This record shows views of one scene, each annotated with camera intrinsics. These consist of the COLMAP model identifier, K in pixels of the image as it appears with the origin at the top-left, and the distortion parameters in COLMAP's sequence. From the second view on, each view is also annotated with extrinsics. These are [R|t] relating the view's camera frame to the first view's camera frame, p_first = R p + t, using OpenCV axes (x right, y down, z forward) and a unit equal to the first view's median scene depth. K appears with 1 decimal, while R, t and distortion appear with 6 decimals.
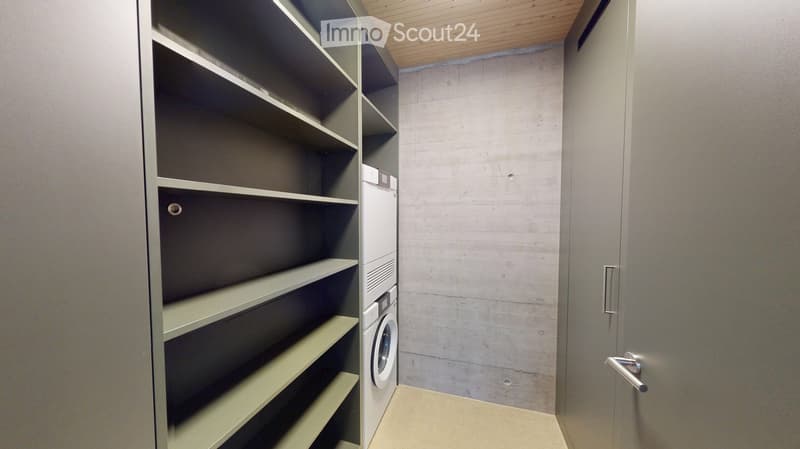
lens RADIAL K [[254.1, 0, 399.0], [0, 254.1, 225.9], [0, 0, 1]] dist [-0.006742, -0.000010]
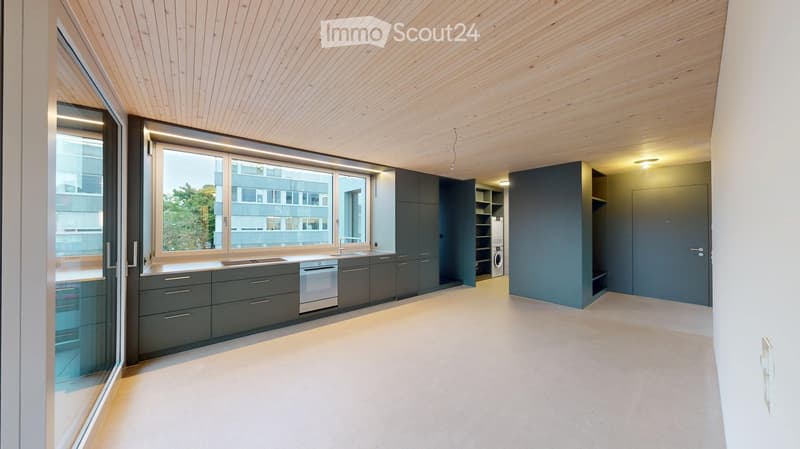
lens RADIAL K [[254.1, 0, 399.0], [0, 254.1, 225.9], [0, 0, 1]] dist [-0.006742, -0.000010]
pose [[0.845964, -0.008433, -0.533173, 0.816022], [-0.017722, 0.998878, -0.043918, 0.149290], [0.532945, 0.046602, 0.844865, -3.506363]]
